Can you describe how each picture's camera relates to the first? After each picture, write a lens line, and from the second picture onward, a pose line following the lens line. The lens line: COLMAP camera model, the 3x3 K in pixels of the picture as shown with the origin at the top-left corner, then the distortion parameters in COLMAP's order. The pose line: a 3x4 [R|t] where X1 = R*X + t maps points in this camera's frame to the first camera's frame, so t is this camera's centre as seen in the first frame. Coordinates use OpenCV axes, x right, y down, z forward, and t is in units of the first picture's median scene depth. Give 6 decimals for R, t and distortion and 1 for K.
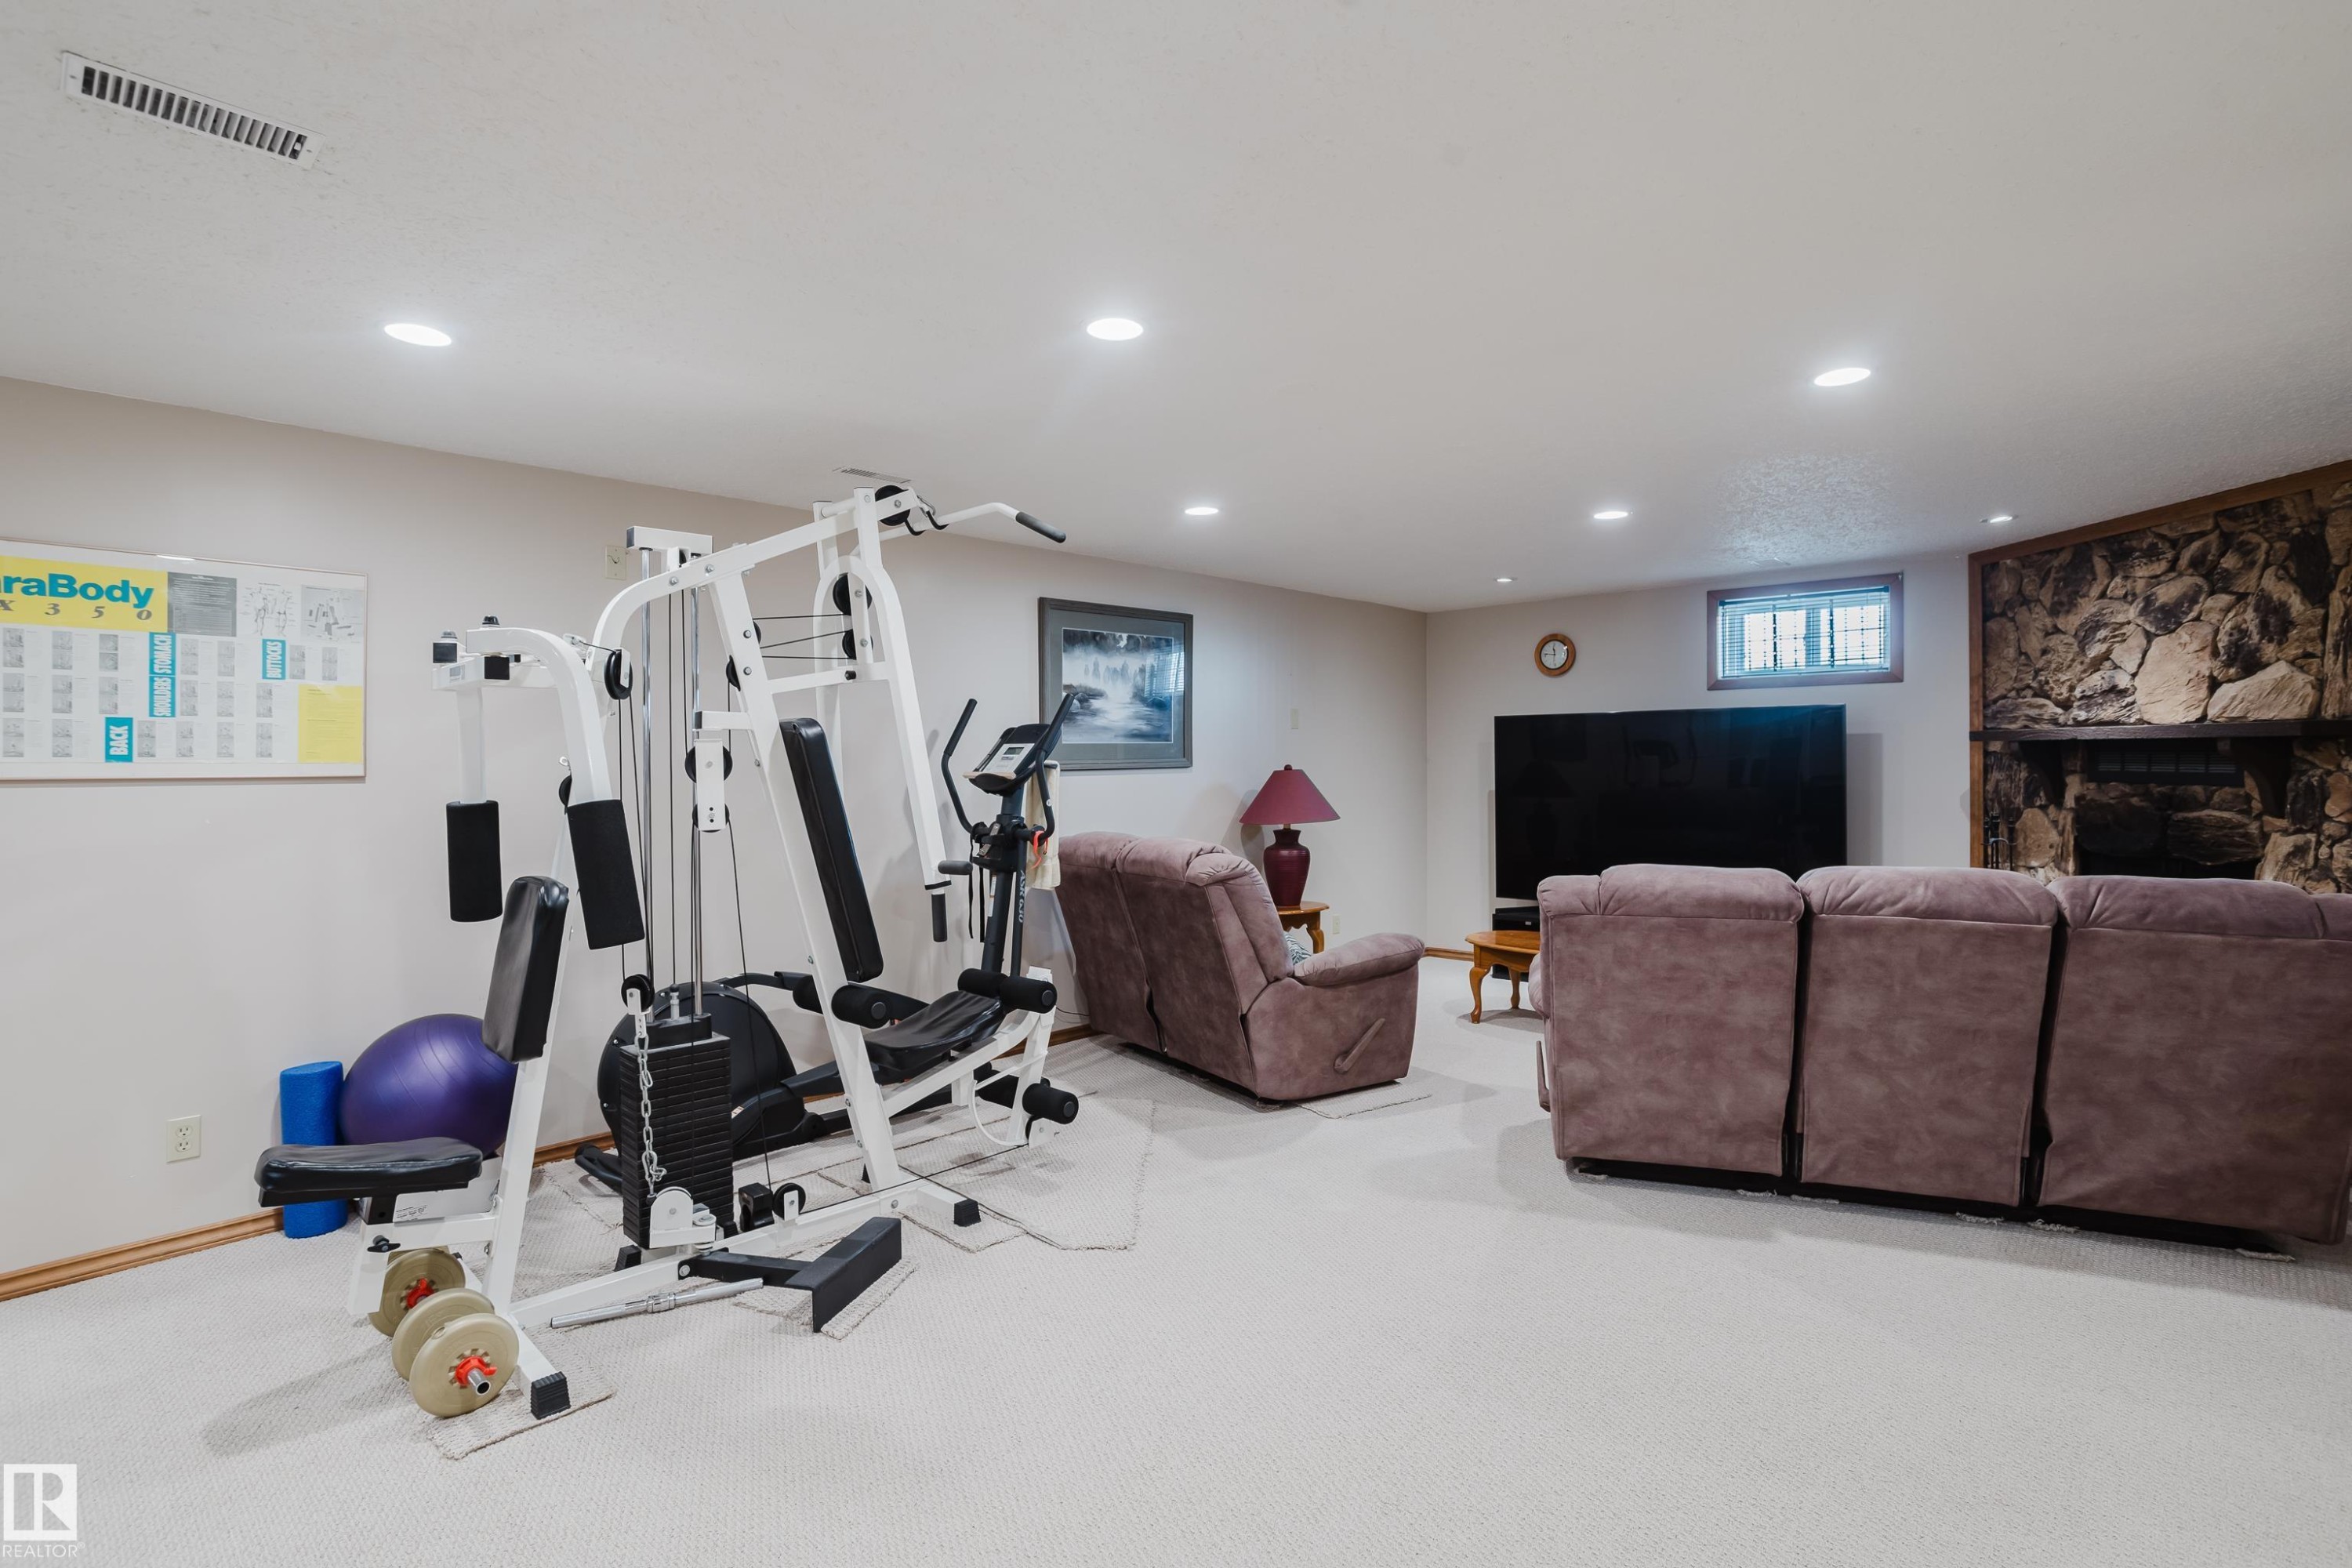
lens RADIAL K [[1142.1, 0, 1134.4], [0, 1142.1, 778.9], [0, 0, 1]] dist [-0.052871, 0.029924]
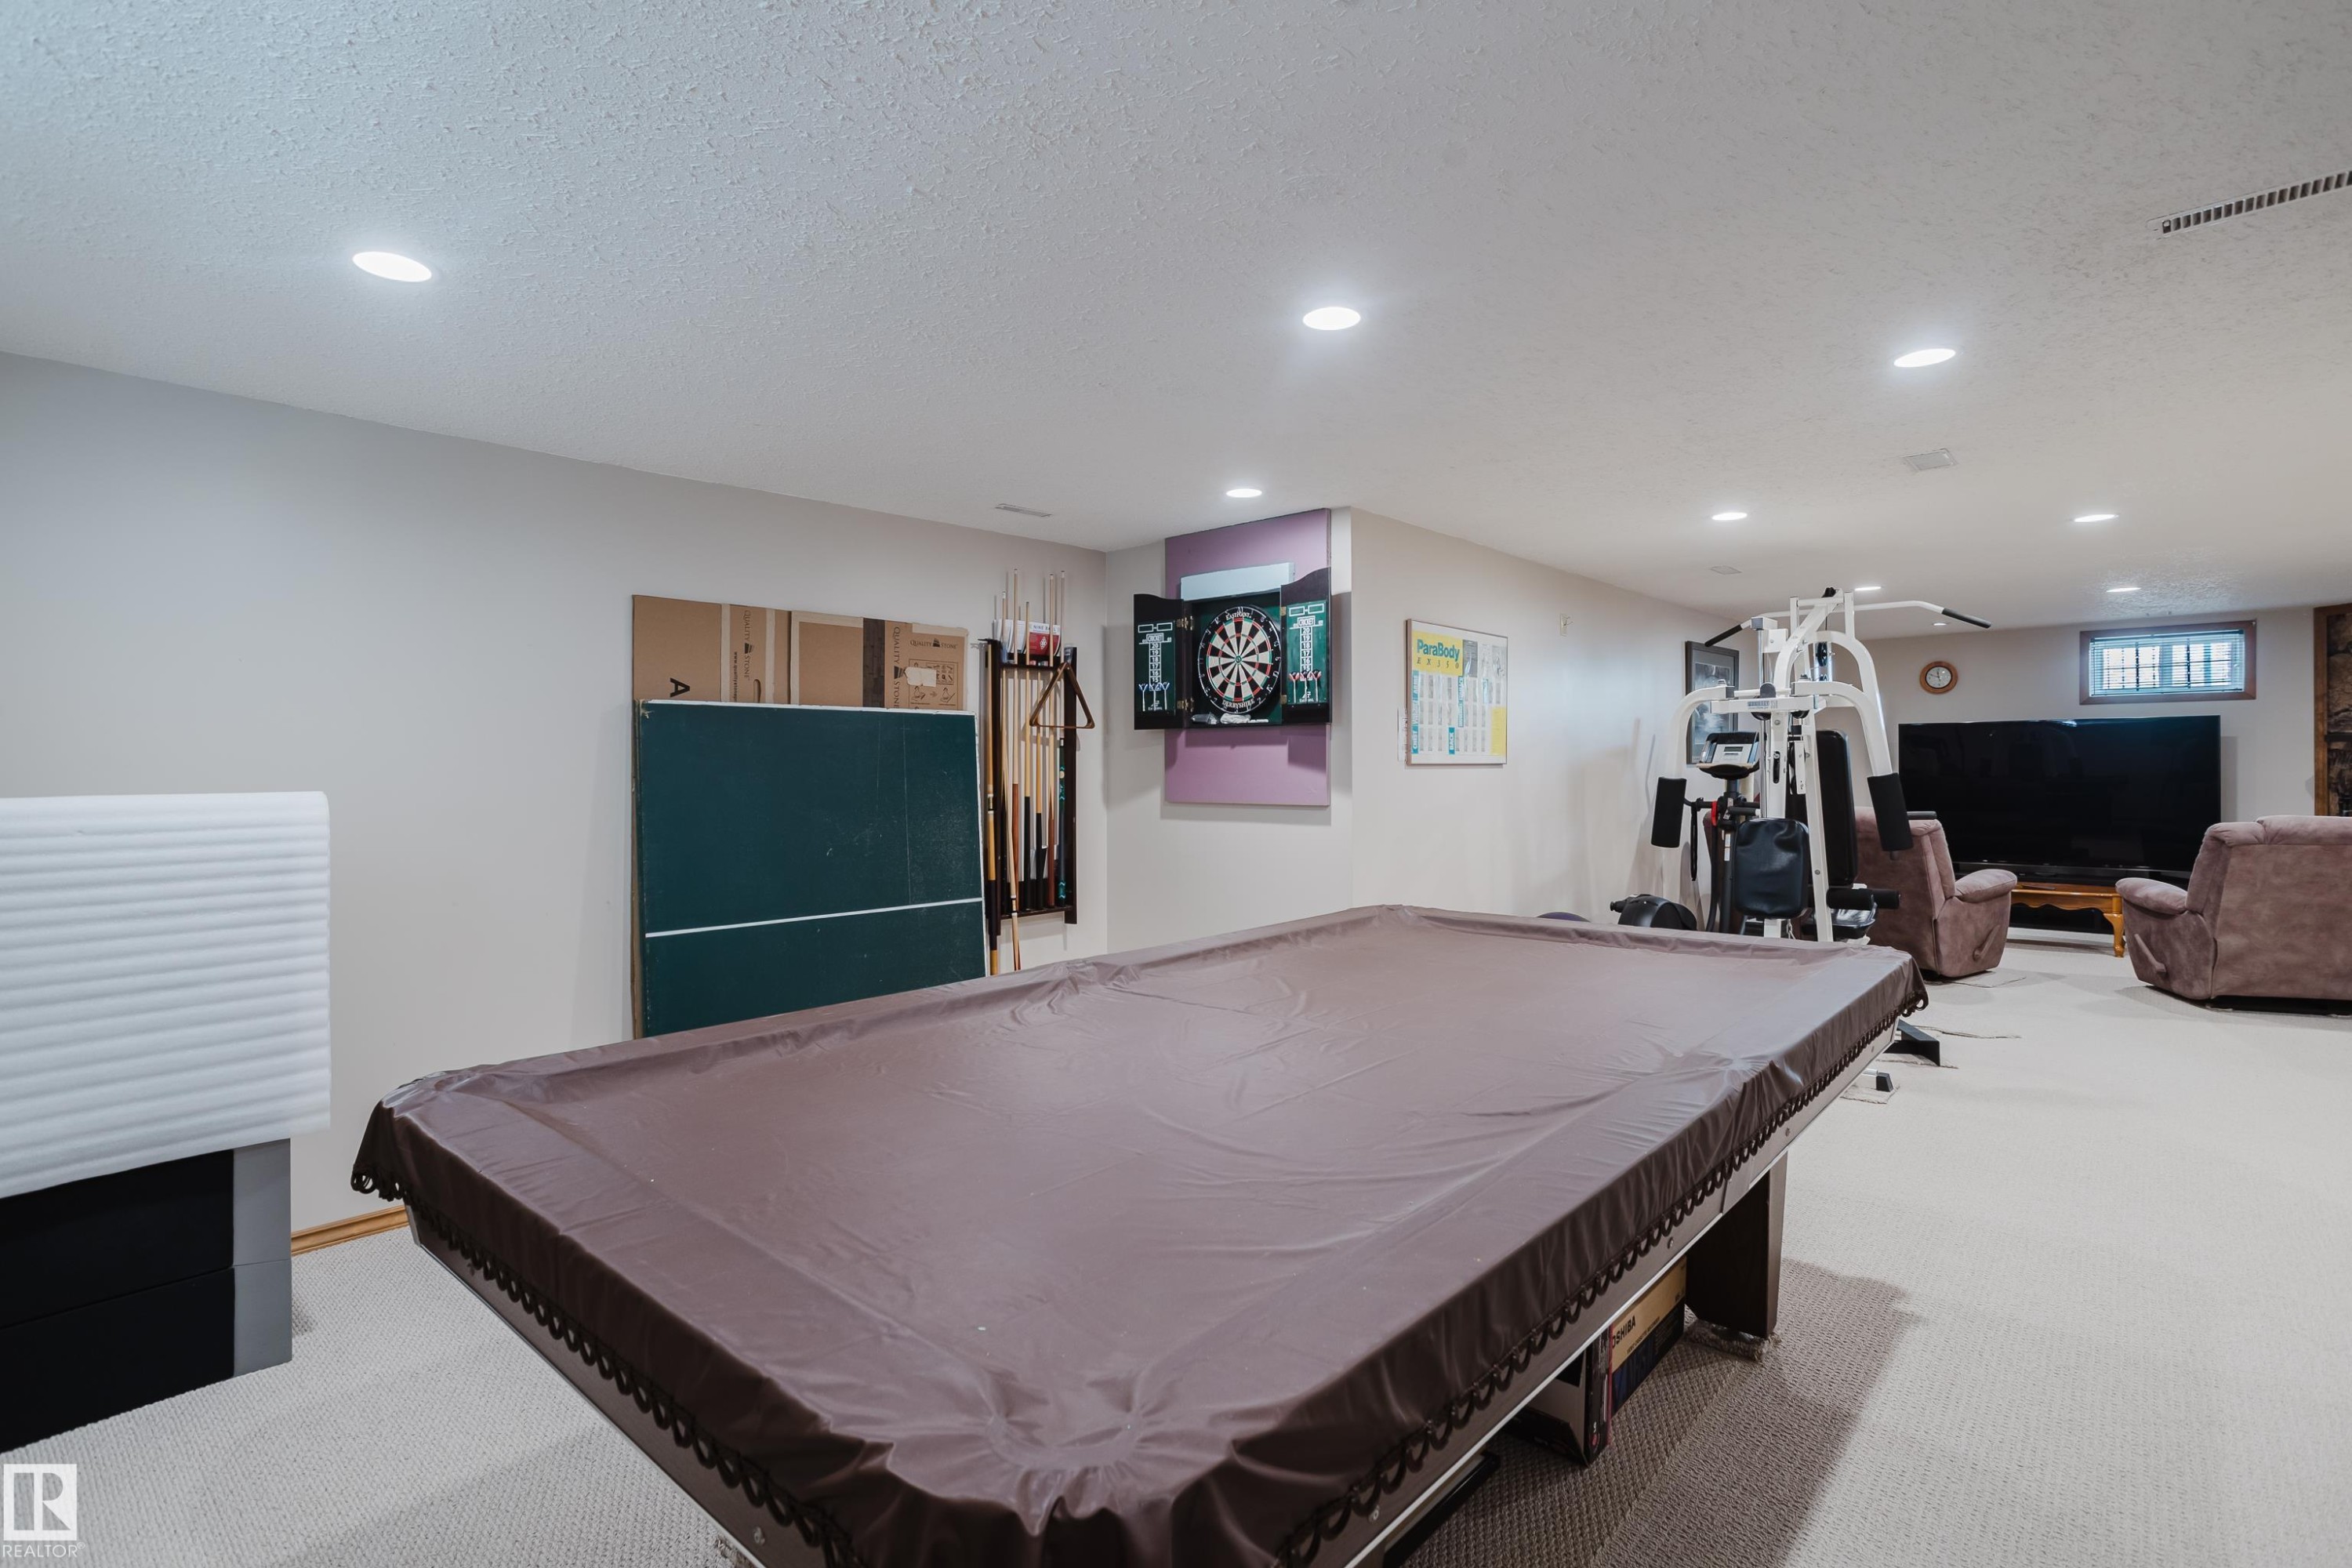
lens RADIAL K [[1140.5, 0, 1171.2], [0, 1140.5, 769.8], [0, 0, 1]] dist [-0.045847, 0.035198]
pose [[0.999442, -0.000772, 0.033379, -0.876562], [0.001080, 0.999957, -0.009214, 0.015051], [-0.033370, 0.009245, 0.999400, -0.433848]]
